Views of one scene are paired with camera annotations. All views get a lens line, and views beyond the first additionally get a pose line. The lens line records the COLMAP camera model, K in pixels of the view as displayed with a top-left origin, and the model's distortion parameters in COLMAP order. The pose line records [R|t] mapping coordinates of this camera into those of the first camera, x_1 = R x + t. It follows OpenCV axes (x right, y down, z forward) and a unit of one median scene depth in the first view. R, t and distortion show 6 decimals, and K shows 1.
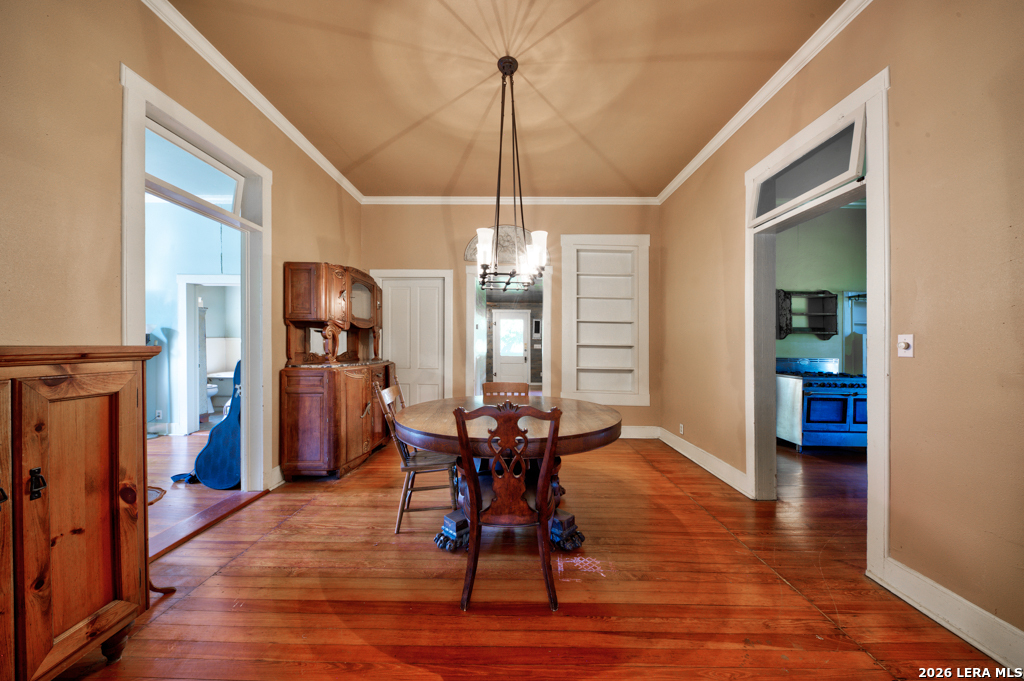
lens RADIAL K [[344.7, 0, 514.7], [0, 344.7, 343.1], [0, 0, 1]] dist [0.001893, -0.004258]
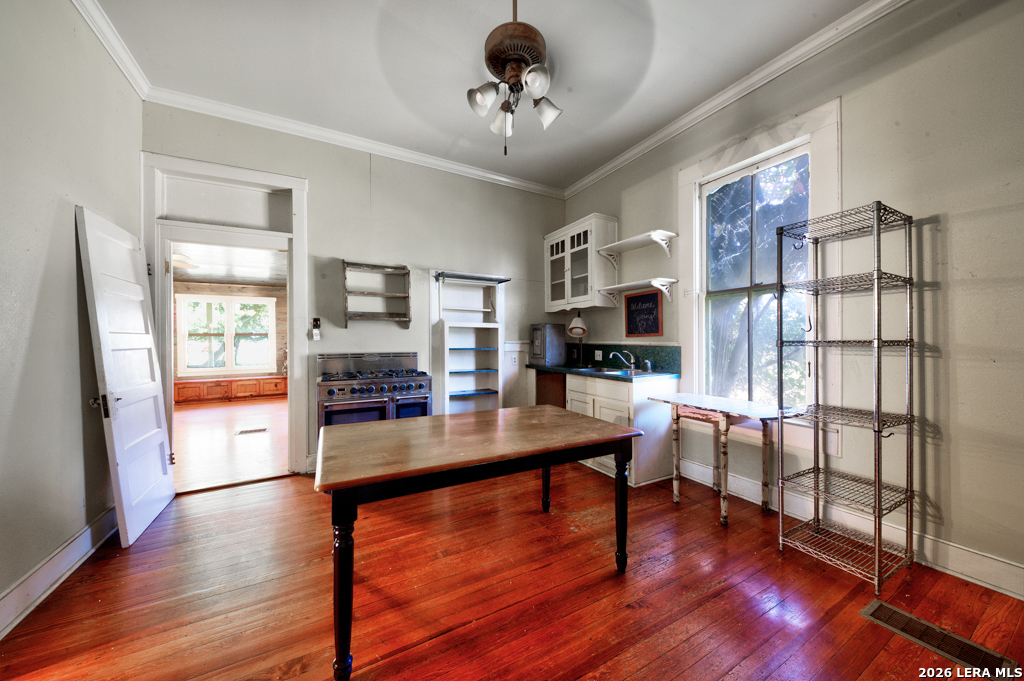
lens RADIAL K [[344.7, 0, 514.7], [0, 344.7, 343.1], [0, 0, 1]] dist [0.001893, -0.004258]
pose [[0.858152, -0.017094, 0.513112, 0.737986], [0.011272, 0.999832, 0.014456, 0.015558], [-0.513272, -0.006622, 0.858200, 0.198122]]
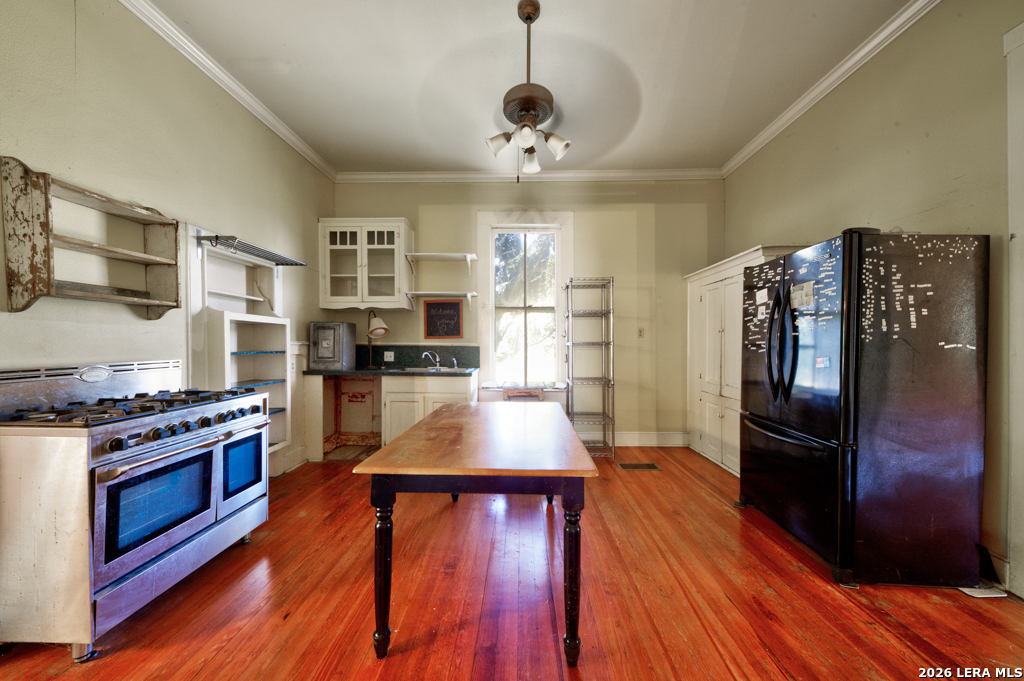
lens RADIAL K [[344.7, 0, 514.7], [0, 344.7, 343.1], [0, 0, 1]] dist [0.001893, -0.004258]
pose [[-0.007173, -0.013822, 0.999879, 0.469226], [-0.003413, 0.999899, 0.013798, 0.014521], [-0.999968, -0.003313, -0.007220, 0.550671]]
